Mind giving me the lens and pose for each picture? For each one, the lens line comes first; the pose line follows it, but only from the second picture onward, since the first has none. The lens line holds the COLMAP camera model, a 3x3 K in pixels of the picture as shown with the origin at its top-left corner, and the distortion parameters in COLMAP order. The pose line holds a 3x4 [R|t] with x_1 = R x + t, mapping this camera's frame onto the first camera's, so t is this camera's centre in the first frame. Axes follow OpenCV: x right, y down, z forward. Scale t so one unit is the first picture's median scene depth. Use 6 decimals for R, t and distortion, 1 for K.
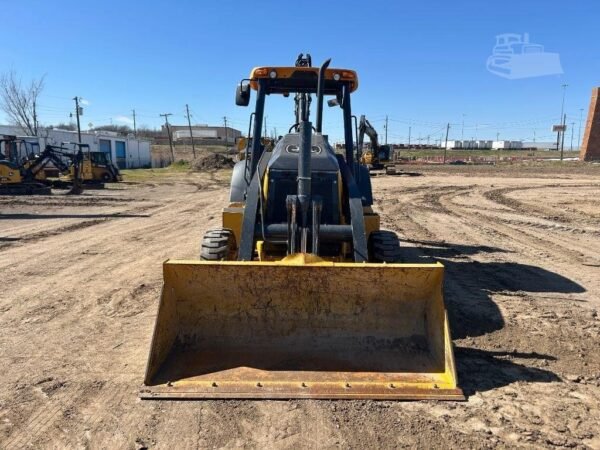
lens RADIAL K [[458.2, 0, 306.2], [0, 458.2, 217.0], [0, 0, 1]] dist [0.012878, 0.003254]
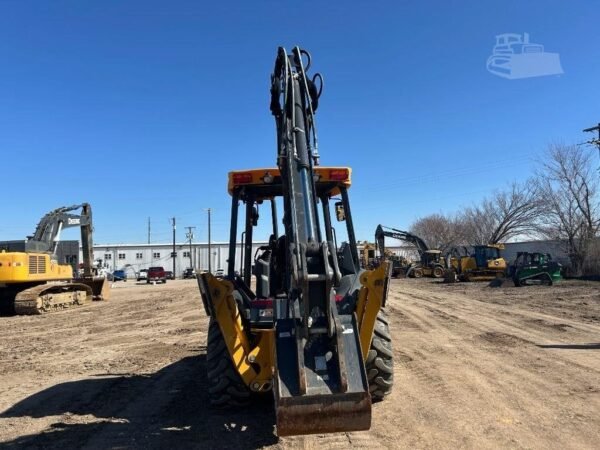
lens RADIAL K [[454.7, 0, 297.3], [0, 454.7, 210.4], [0, 0, 1]] dist [0.007745, -0.001971]
pose [[-0.999036, 0.023294, -0.037218, 0.018082], [0.022684, 0.999603, 0.016715, -0.347455], [0.037593, 0.015854, -0.999167, 2.535813]]
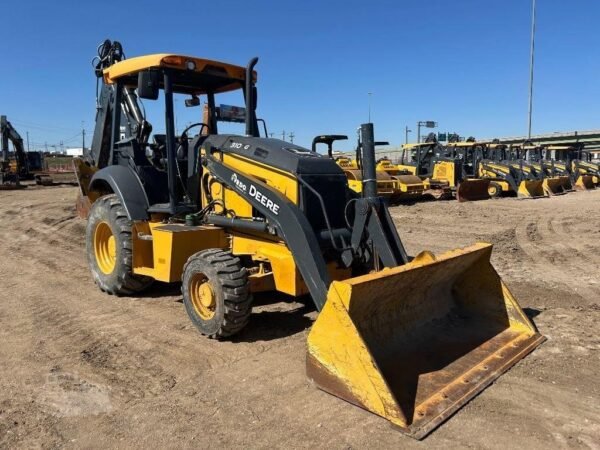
lens RADIAL K [[455.0, 0, 301.1], [0, 455.0, 225.3], [0, 0, 1]] dist [0.011346, 0.003493]
pose [[0.720353, -0.107641, 0.685205, -0.624074], [0.105863, 0.993373, 0.044759, -0.038337], [-0.685482, 0.040296, 0.726974, 0.302556]]
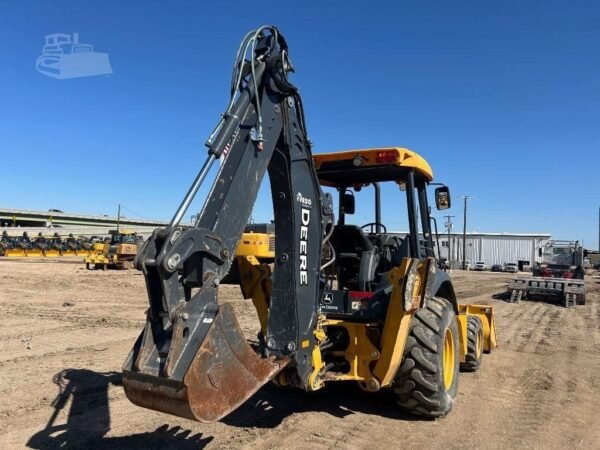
lens RADIAL K [[454.2, 0, 294.8], [0, 454.2, 226.7], [0, 0, 1]] dist [0.082648, -0.095097]
pose [[-0.857108, -0.008443, 0.515067, -0.441789], [0.027889, 0.997639, 0.062762, -0.331820], [-0.514380, 0.068158, -0.854849, 2.386469]]
